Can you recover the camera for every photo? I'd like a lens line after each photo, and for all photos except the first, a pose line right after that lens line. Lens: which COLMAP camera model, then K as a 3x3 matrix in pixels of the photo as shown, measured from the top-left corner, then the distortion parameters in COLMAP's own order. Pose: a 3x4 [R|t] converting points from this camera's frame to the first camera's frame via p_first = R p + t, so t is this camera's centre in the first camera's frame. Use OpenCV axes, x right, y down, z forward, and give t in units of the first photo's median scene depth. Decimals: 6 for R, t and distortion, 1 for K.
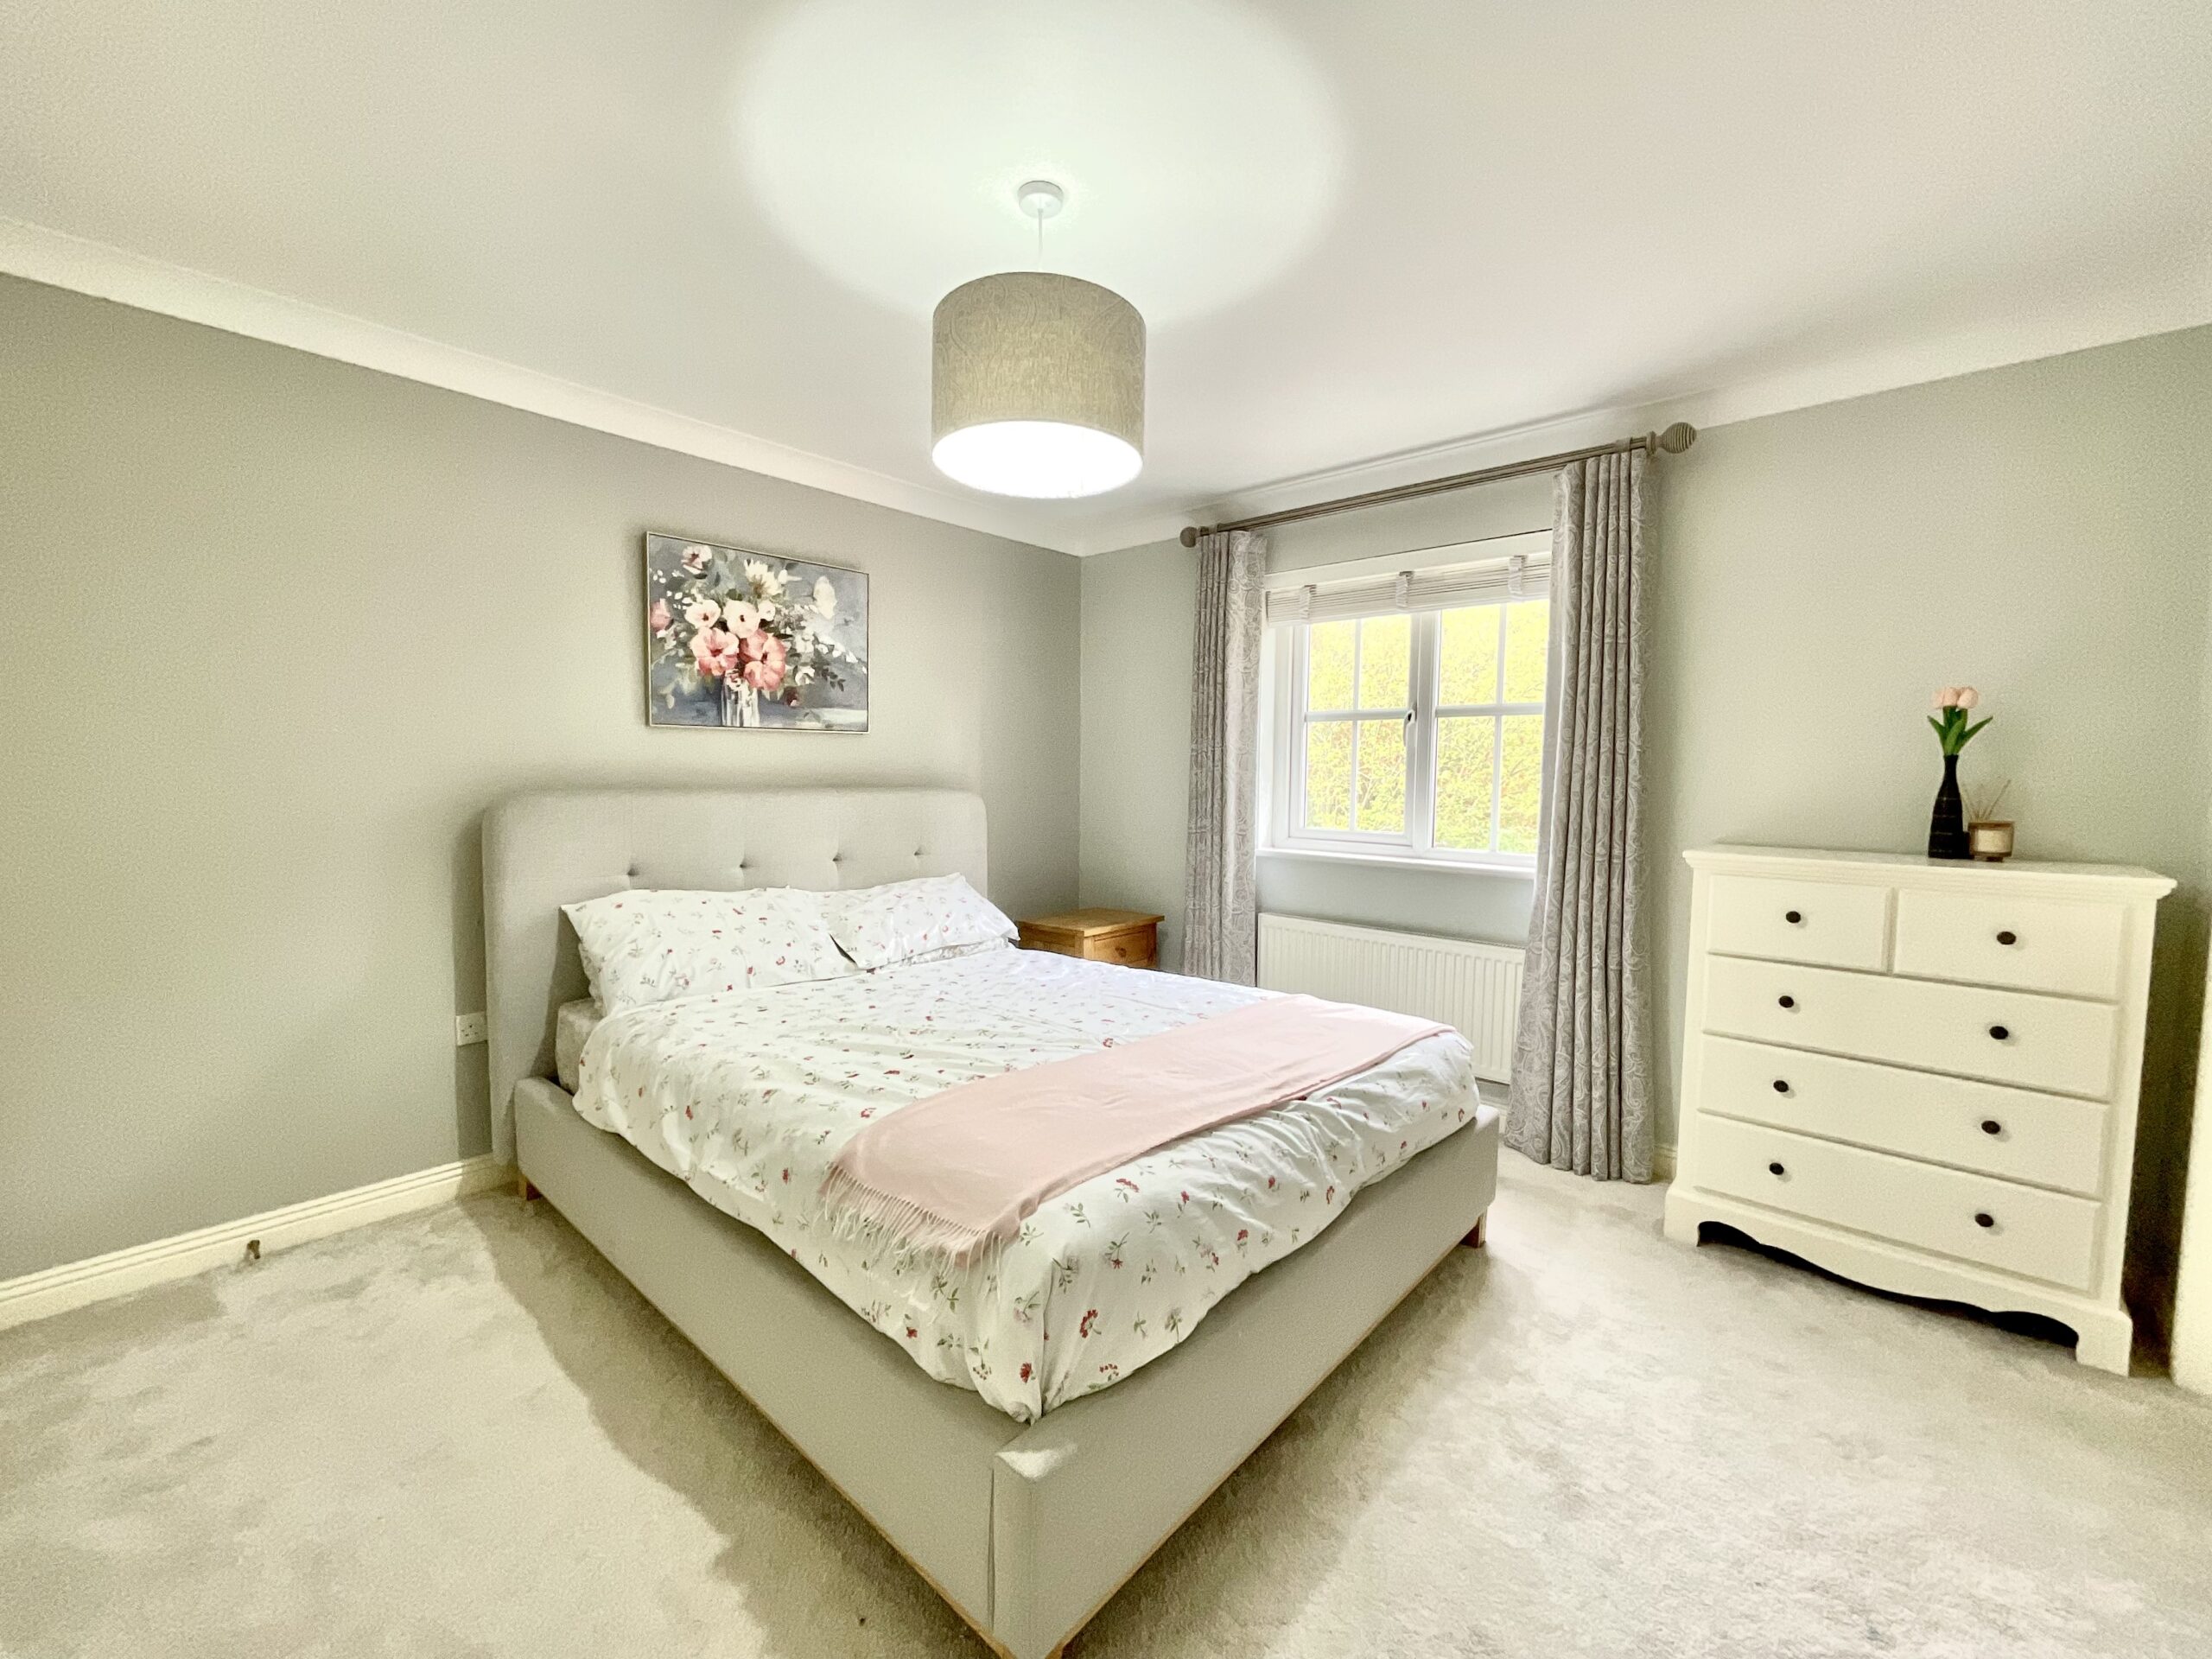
lens RADIAL K [[900.8, 0, 1109.4], [0, 900.8, 834.4], [0, 0, 1]] dist [-0.001286, -0.000067]
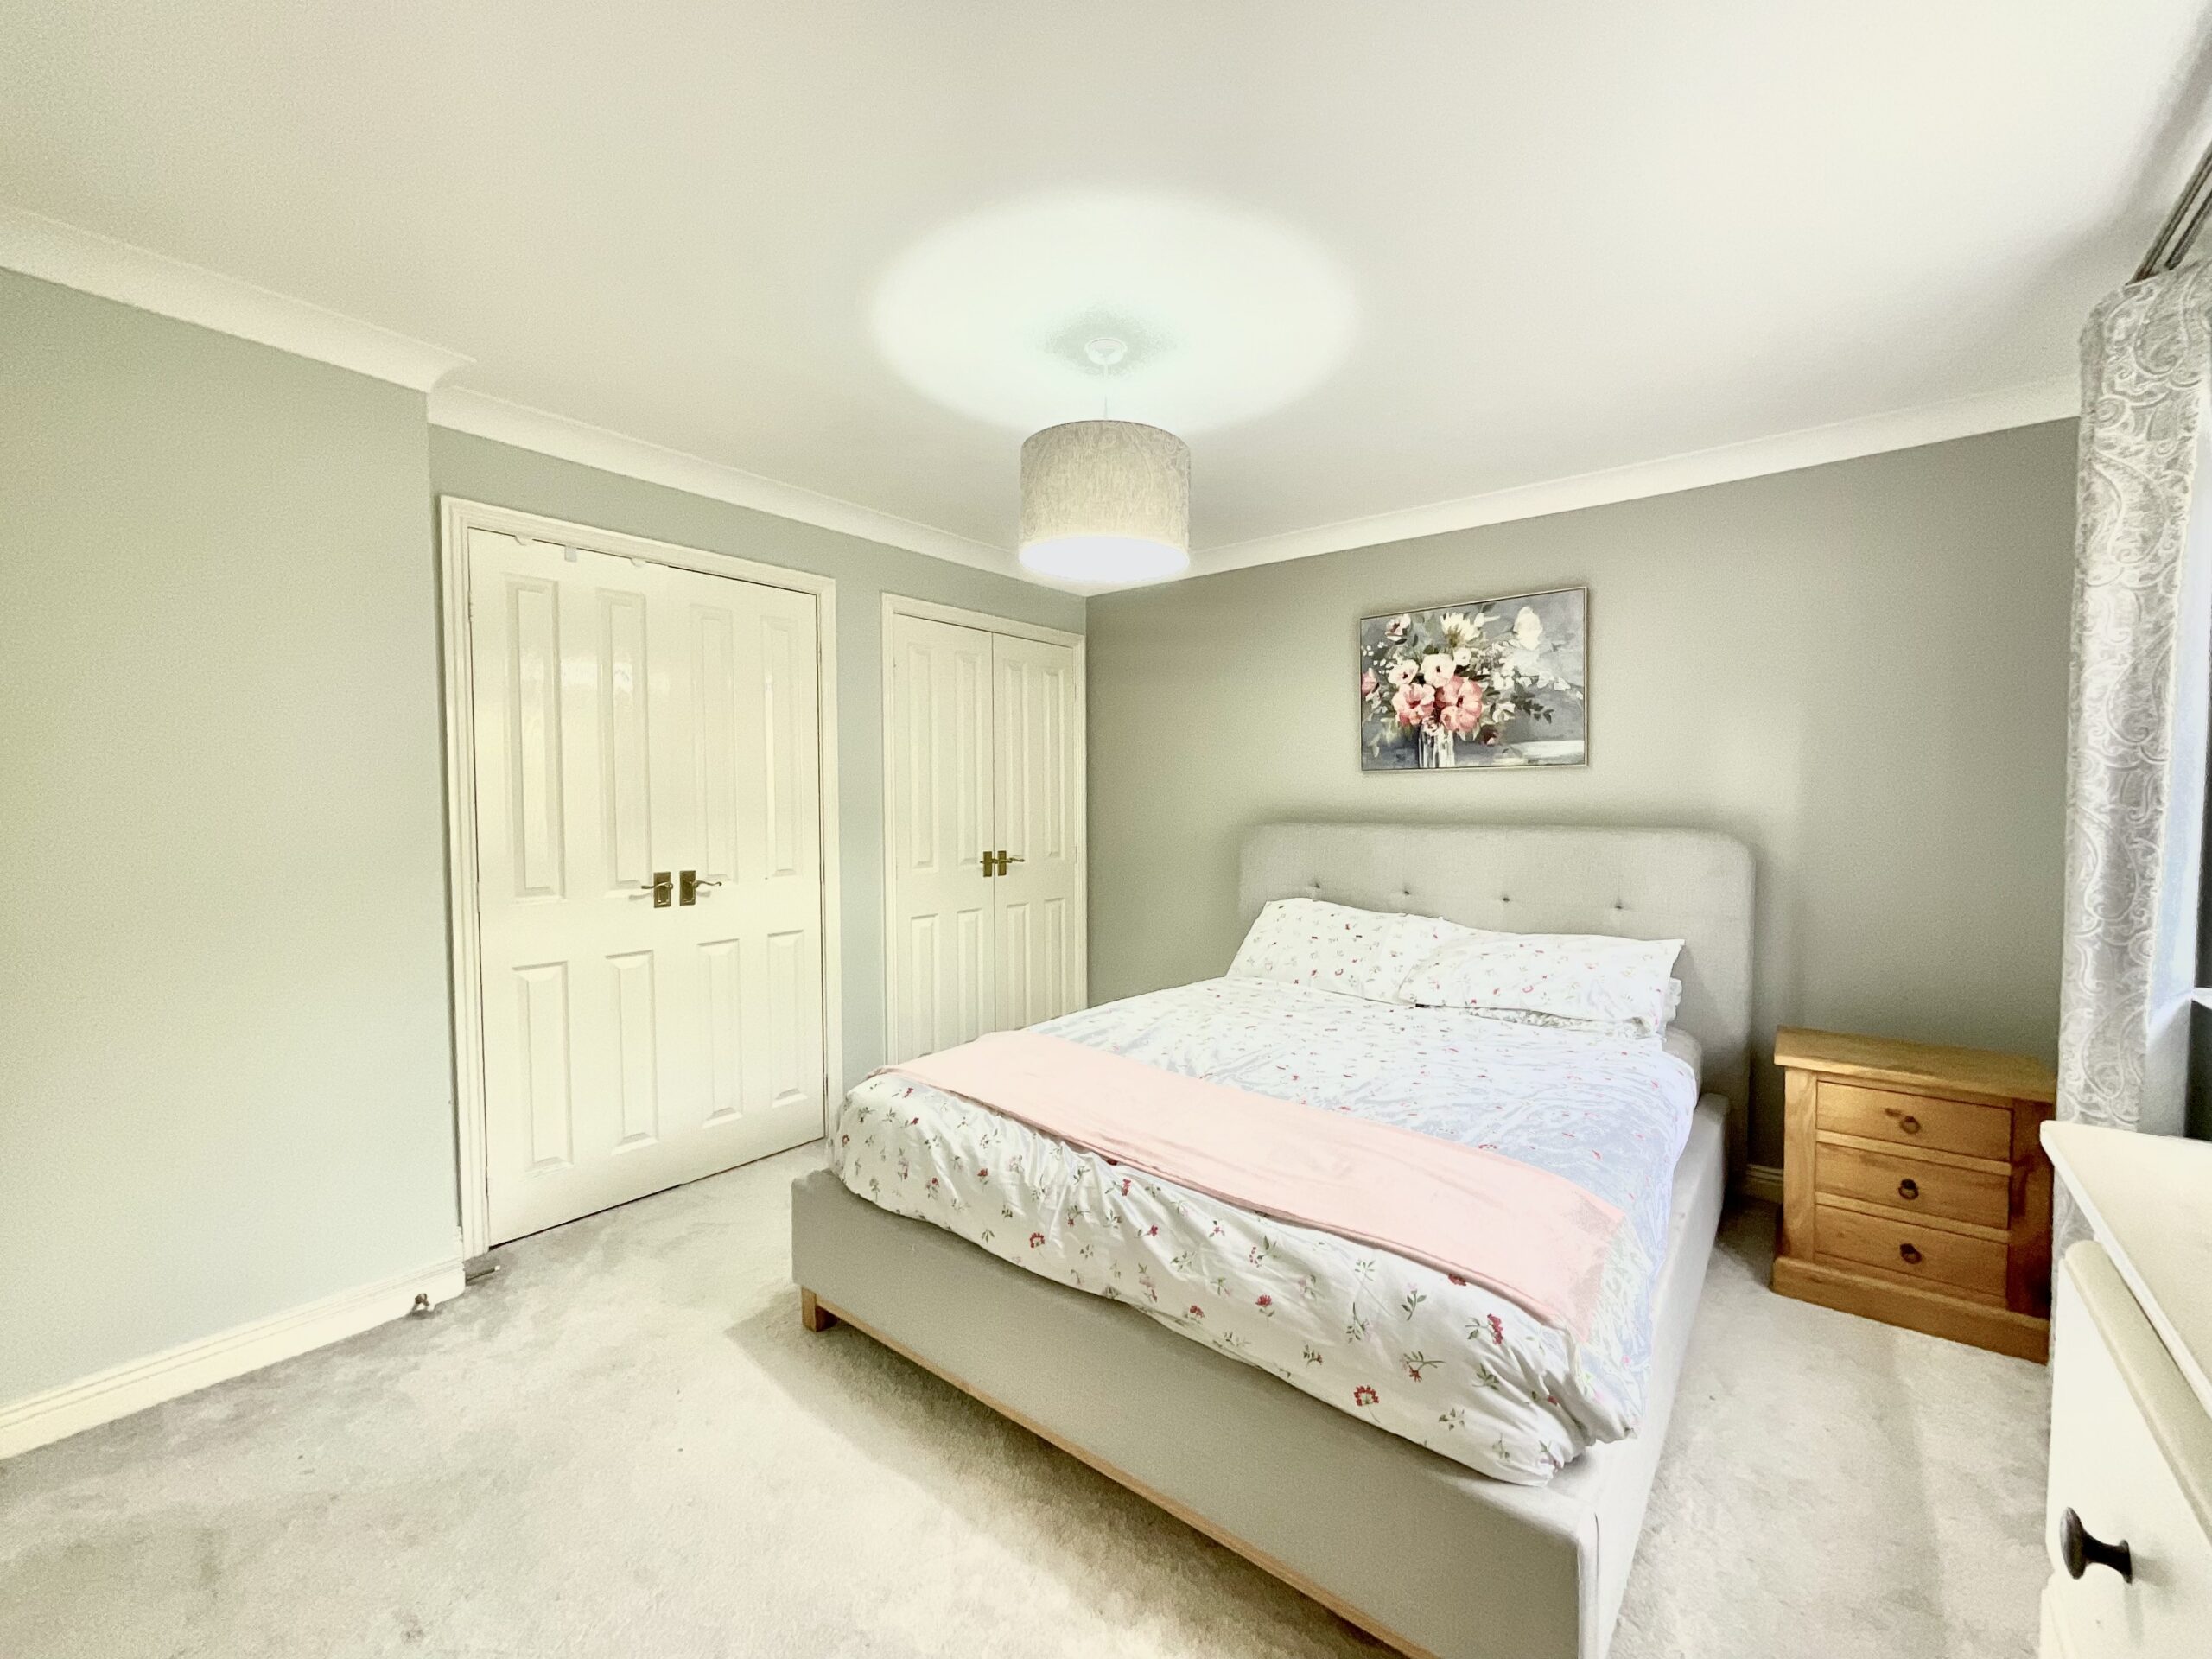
lens RADIAL K [[900.8, 0, 1109.4], [0, 900.8, 834.4], [0, 0, 1]] dist [-0.001286, -0.000067]
pose [[0.063181, 0.027773, -0.997616, 0.663004], [-0.069708, 0.997294, 0.023349, -0.036657], [0.995565, 0.068067, 0.064946, 0.539489]]
